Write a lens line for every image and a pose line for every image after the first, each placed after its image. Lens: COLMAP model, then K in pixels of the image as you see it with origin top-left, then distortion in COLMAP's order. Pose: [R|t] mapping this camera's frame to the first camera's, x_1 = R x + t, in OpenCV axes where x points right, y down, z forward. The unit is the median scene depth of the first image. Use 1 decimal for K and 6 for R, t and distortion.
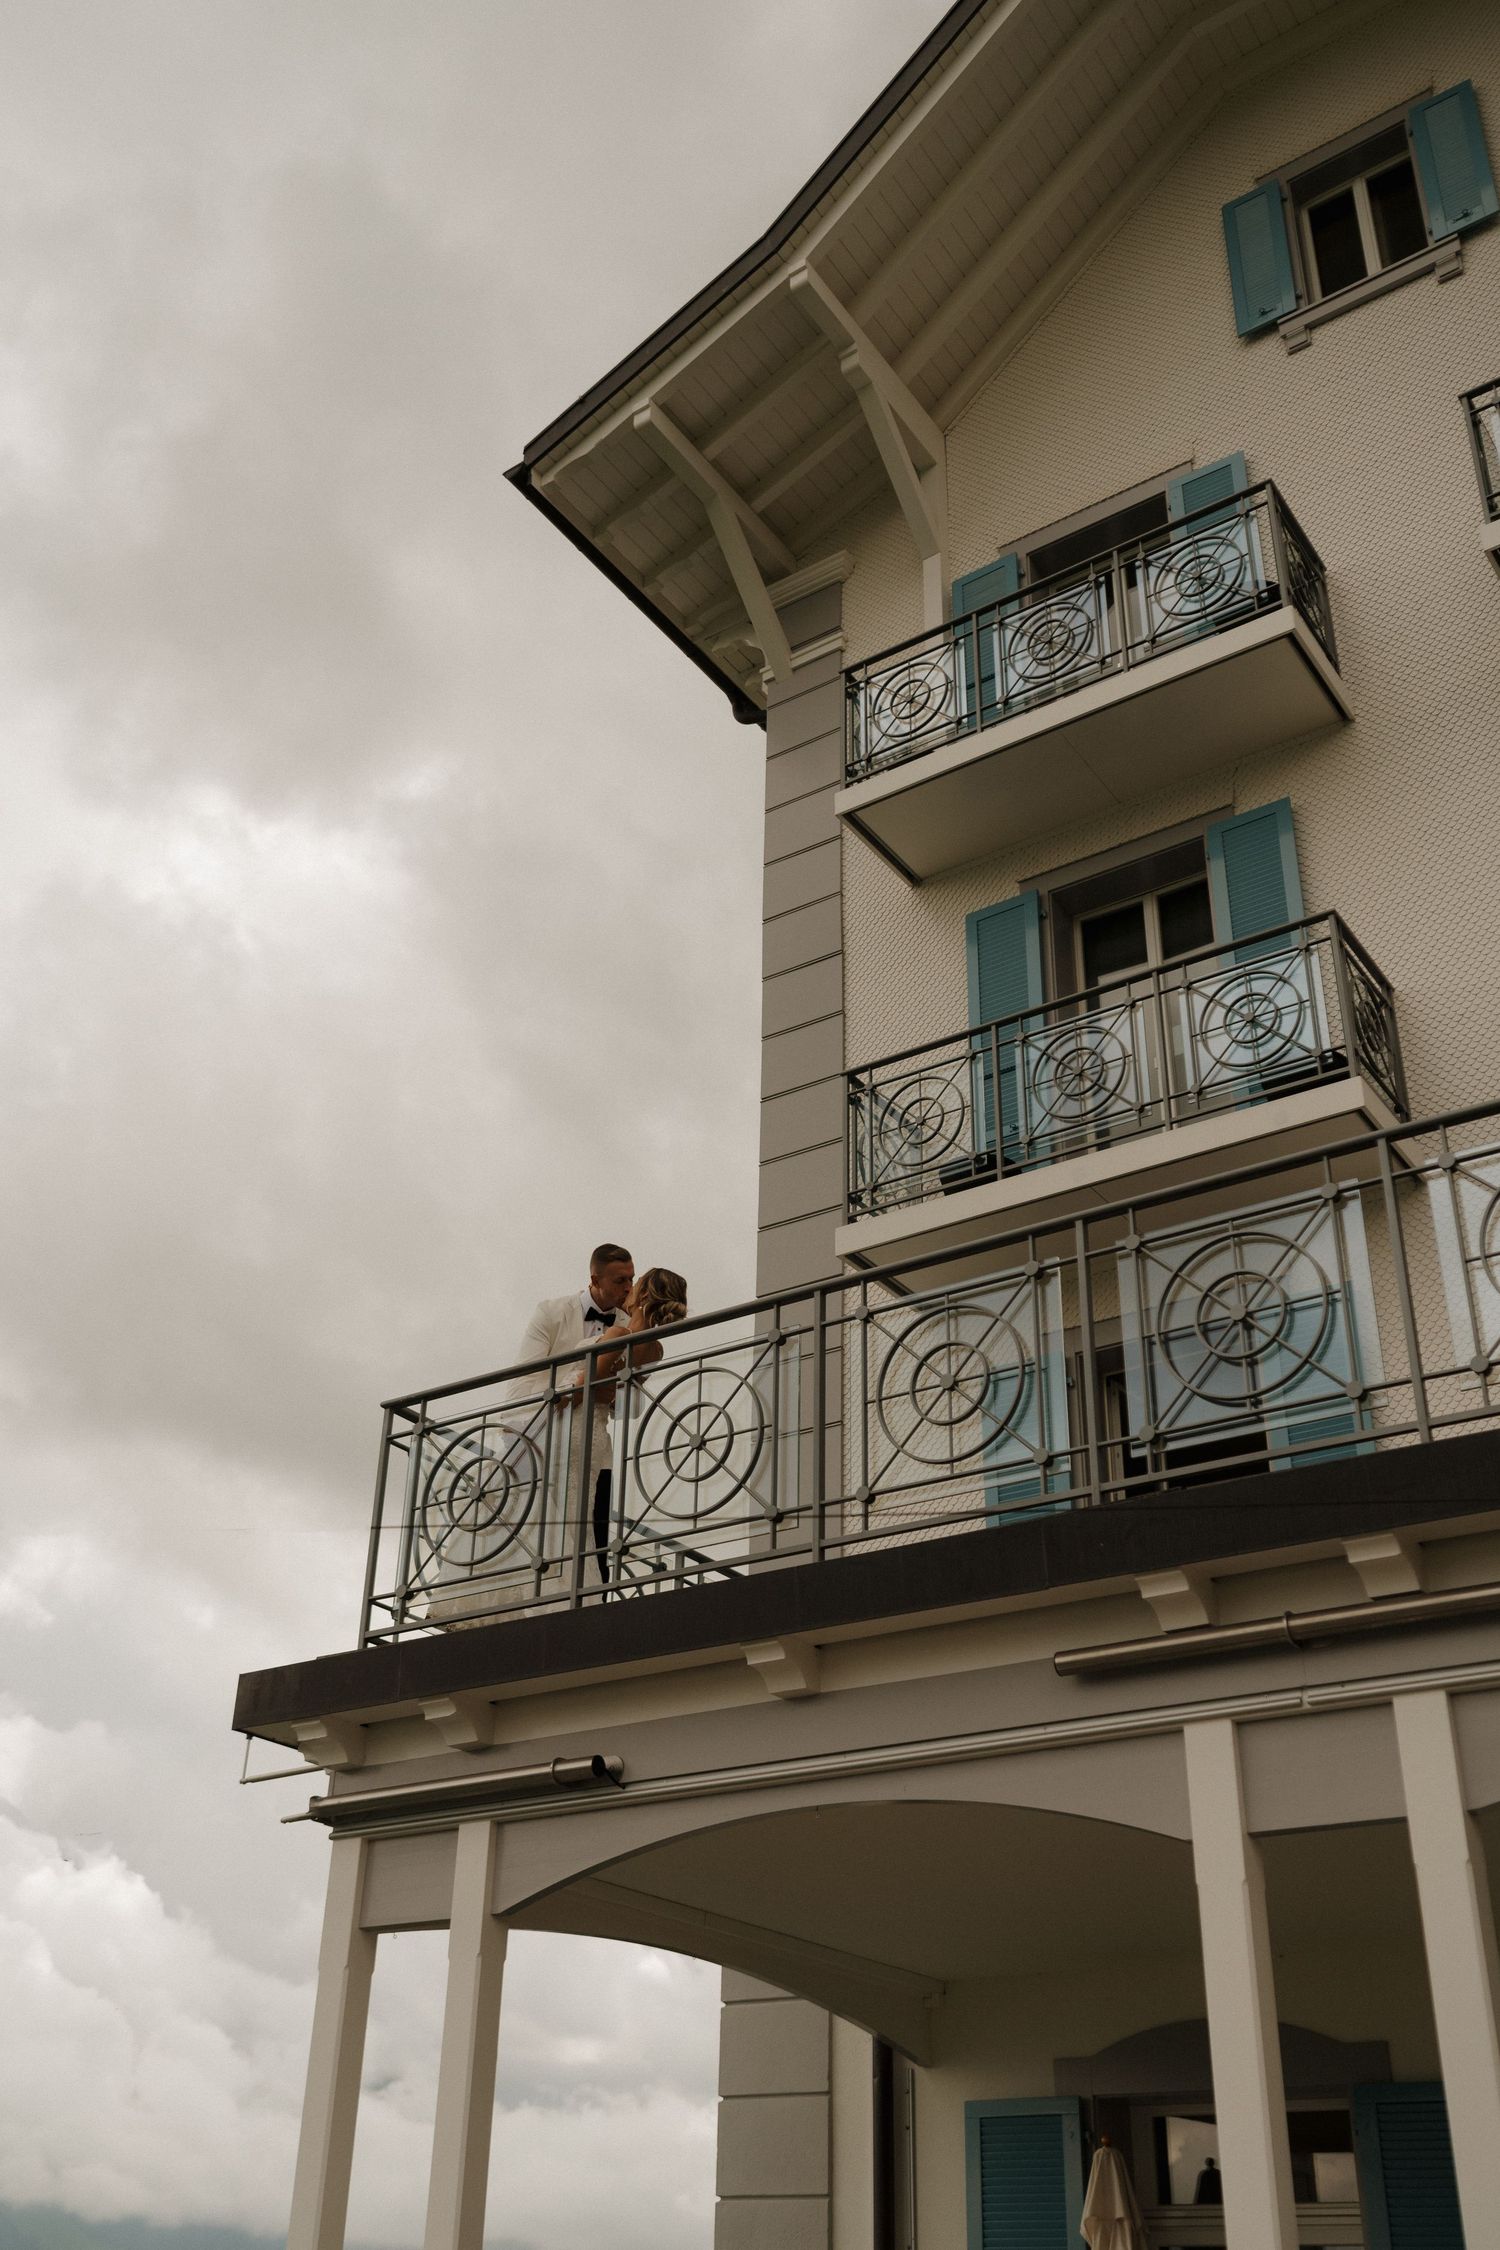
lens RADIAL K [[2208.4, 0, 750.0], [0, 2208.4, 1125.0], [0, 0, 1]] dist [0.003086, -0.000187]
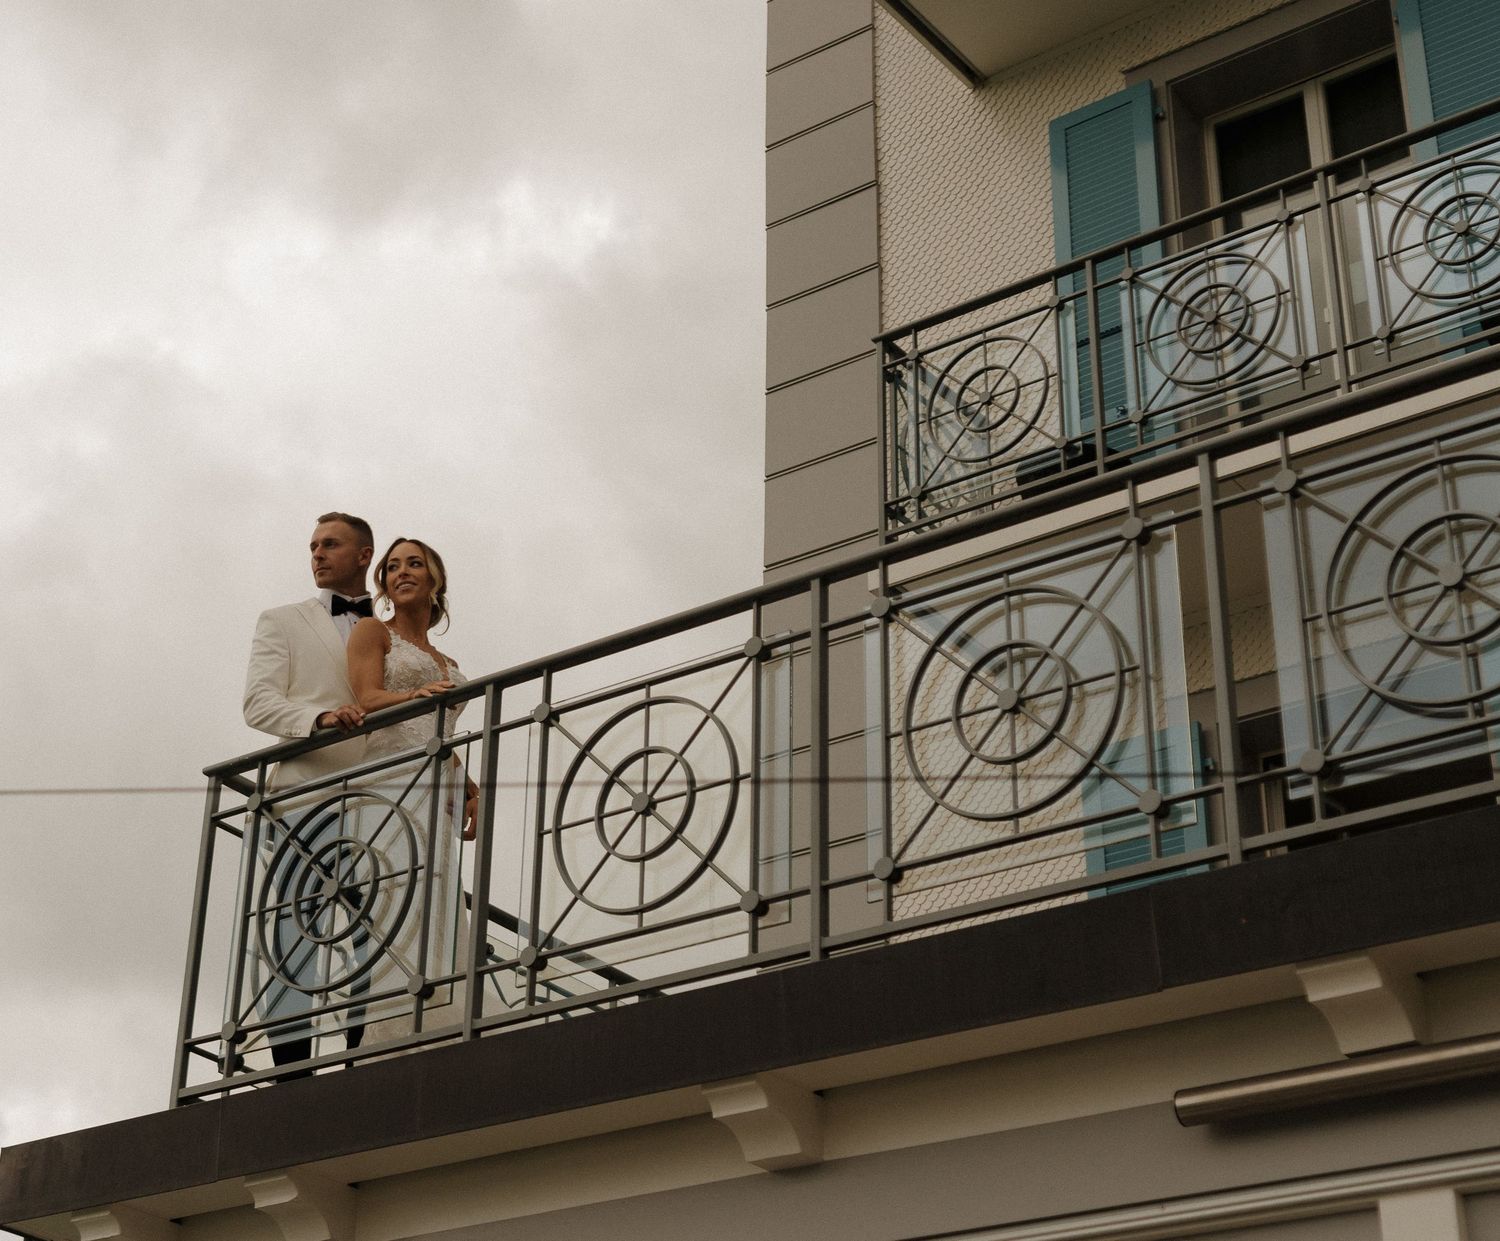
lens RADIAL K [[2665.8, 0, 588.6], [0, 2665.8, 619.3], [0, 0, 1]] dist [-0.002057, 0.004683]
pose [[0.995056, -0.019611, -0.097364, 0.040205], [0.018649, 0.999768, -0.010782, 0.093914], [0.097552, 0.008912, 0.995190, 0.175565]]
